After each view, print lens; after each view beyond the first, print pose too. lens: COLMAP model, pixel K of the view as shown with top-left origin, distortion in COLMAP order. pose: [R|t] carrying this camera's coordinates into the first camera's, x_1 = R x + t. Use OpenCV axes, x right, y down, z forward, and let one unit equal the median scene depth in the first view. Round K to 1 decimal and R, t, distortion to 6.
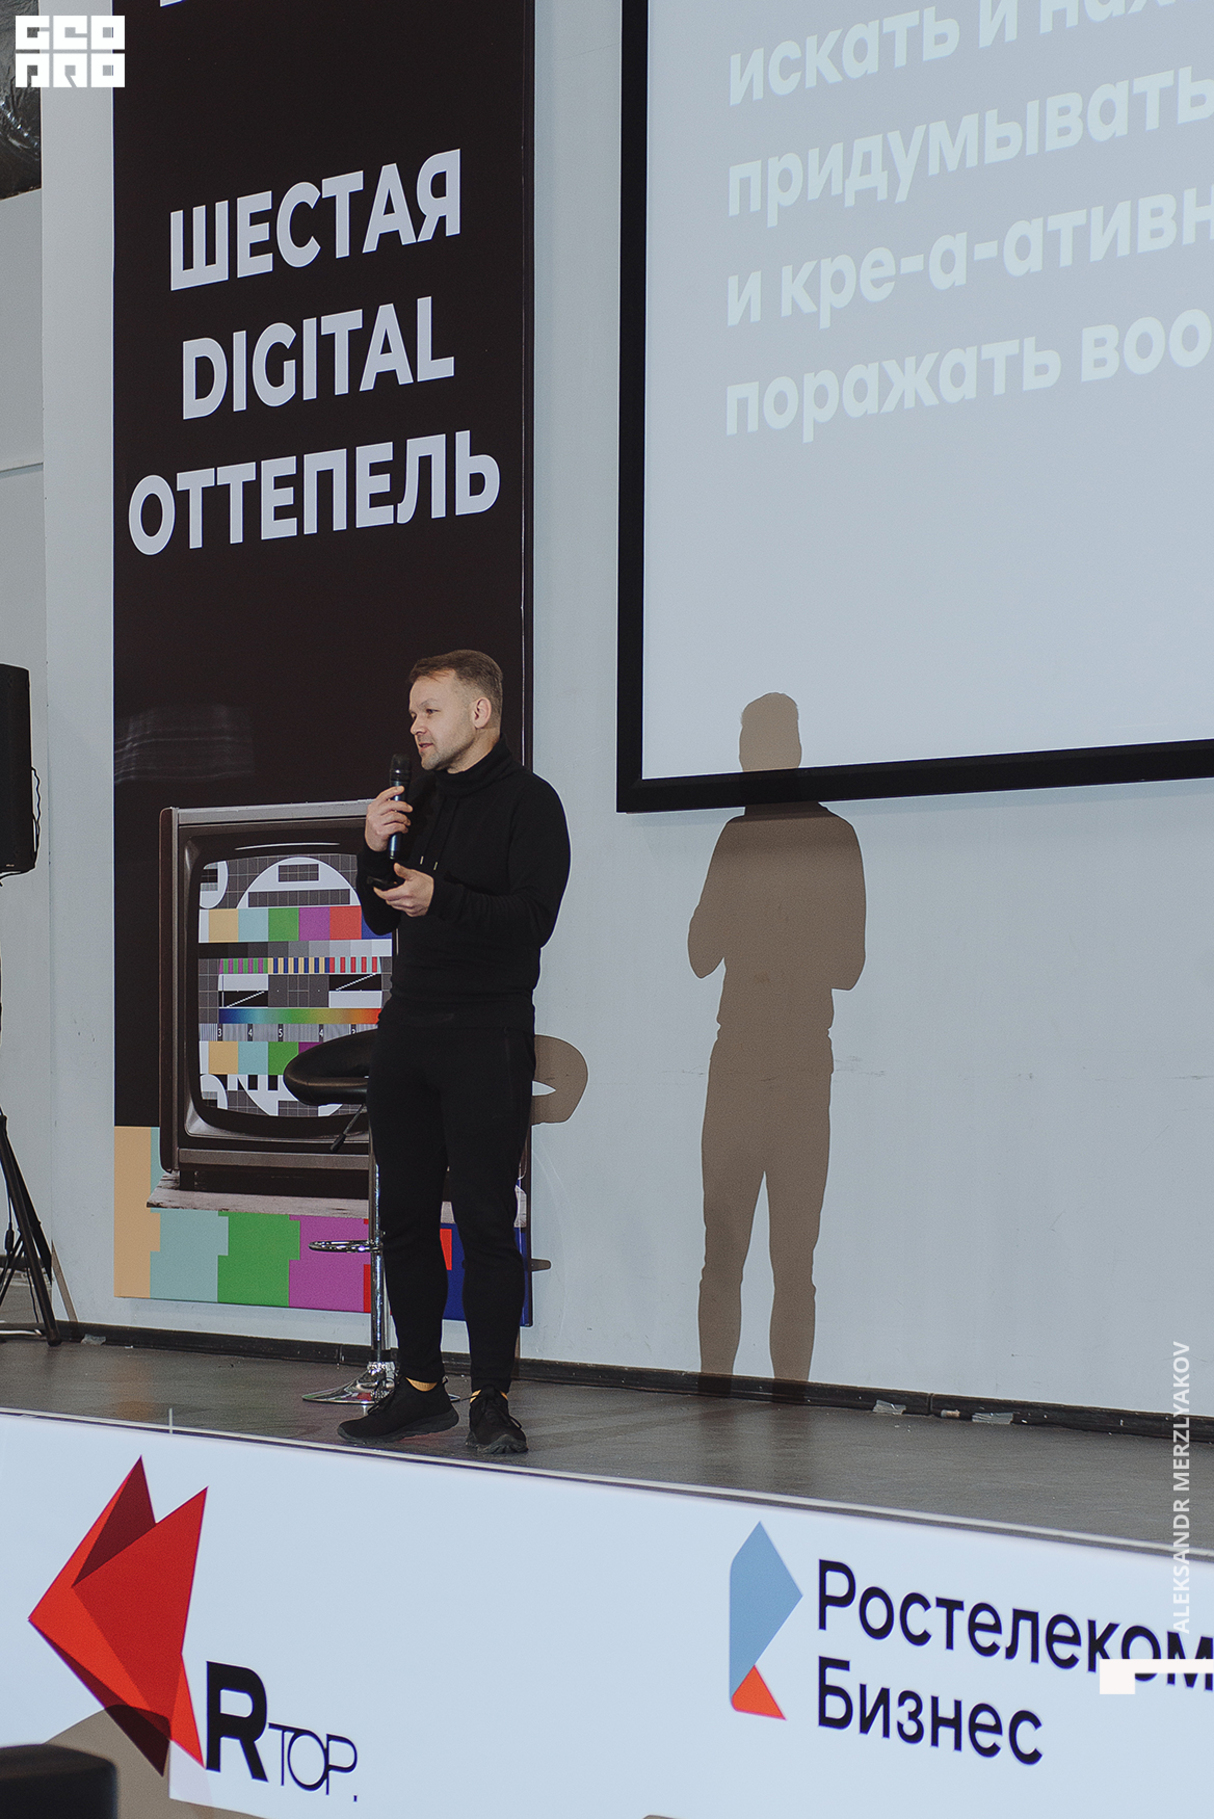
lens RADIAL K [[5131.7, 0, 548.9], [0, 5131.7, 1057.5], [0, 0, 1]] dist [0.482326, 0.097276]
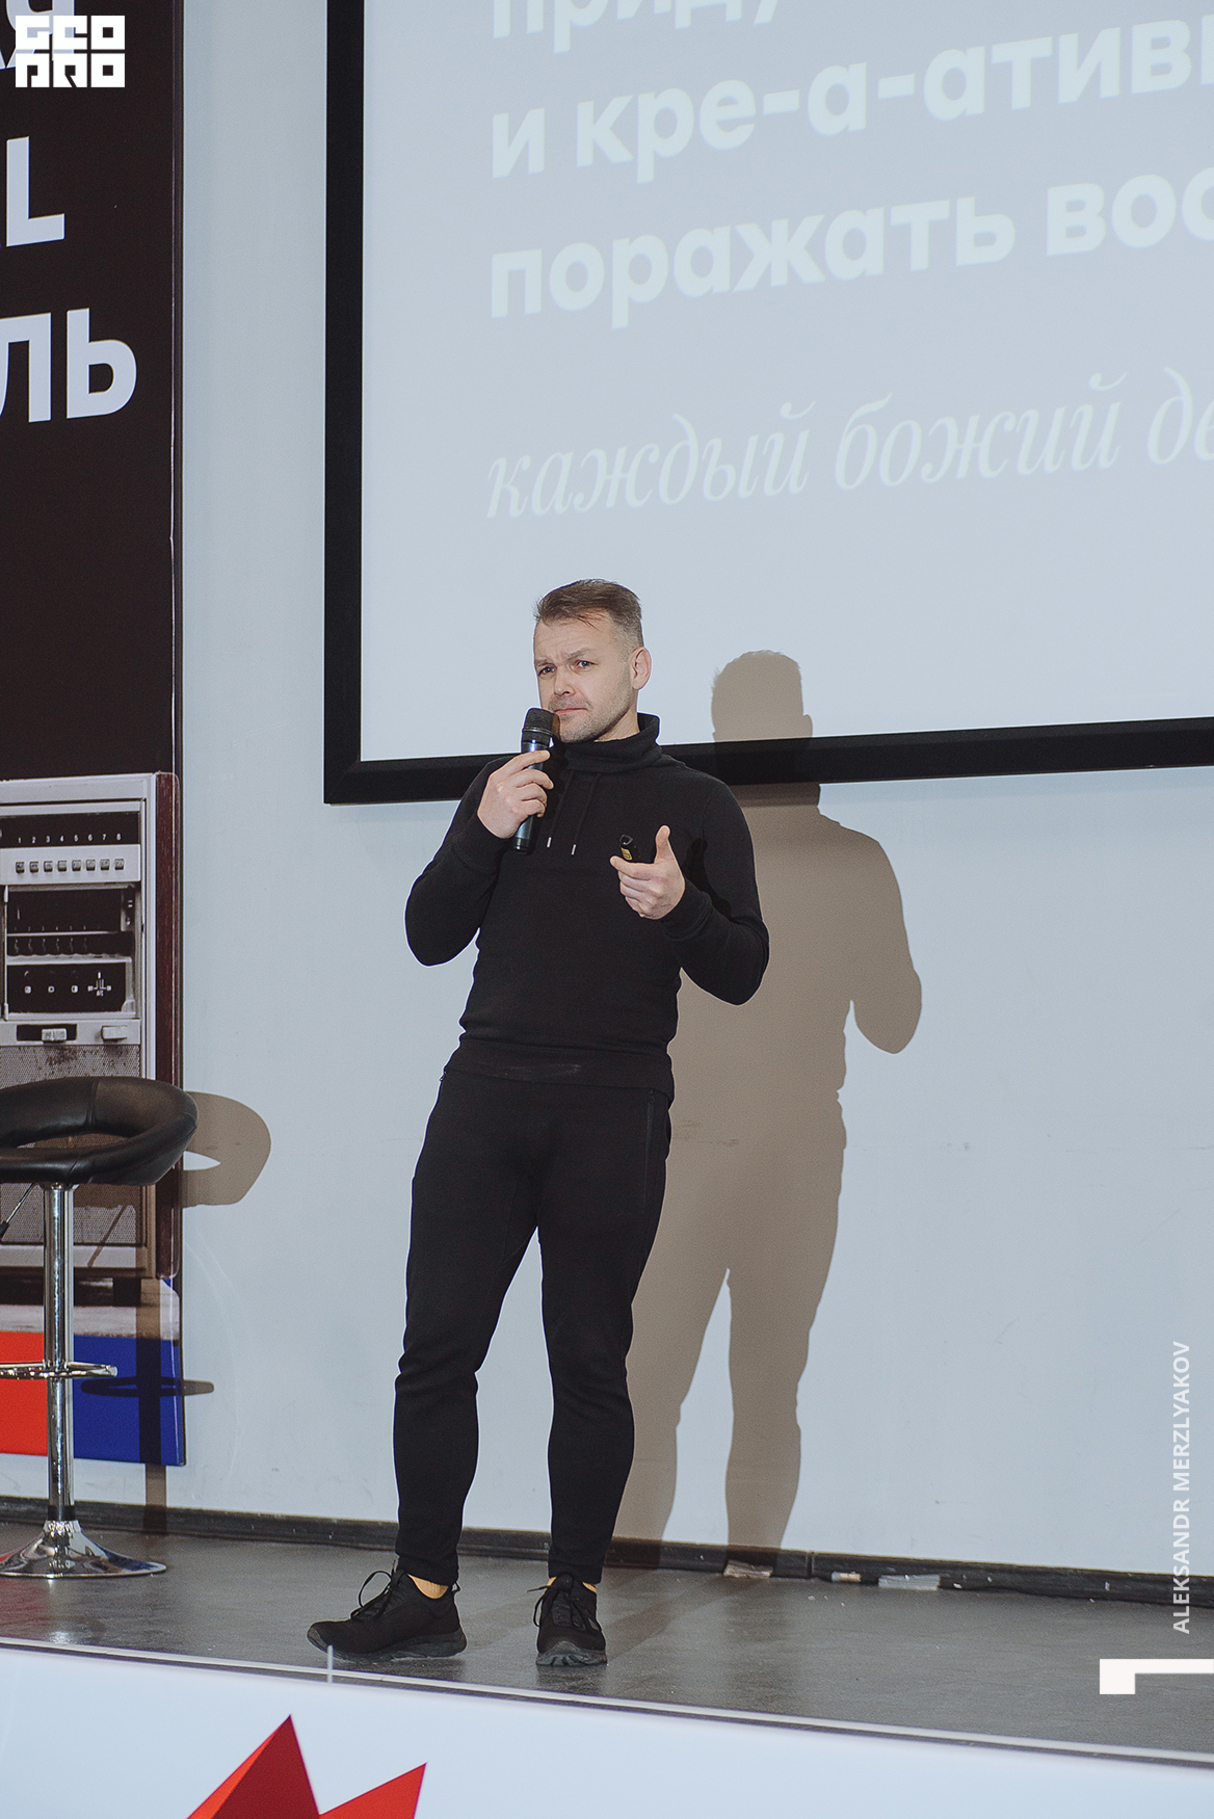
lens RADIAL K [[5129.2, 0, 519.9], [0, 5129.2, 1383.6], [0, 0, 1]] dist [0.024696, -0.242551]
pose [[0.966811, -0.012766, 0.255175, -0.167606], [-0.000738, 0.998607, 0.052755, -0.001387], [-0.255493, -0.051193, 0.965455, 0.259468]]
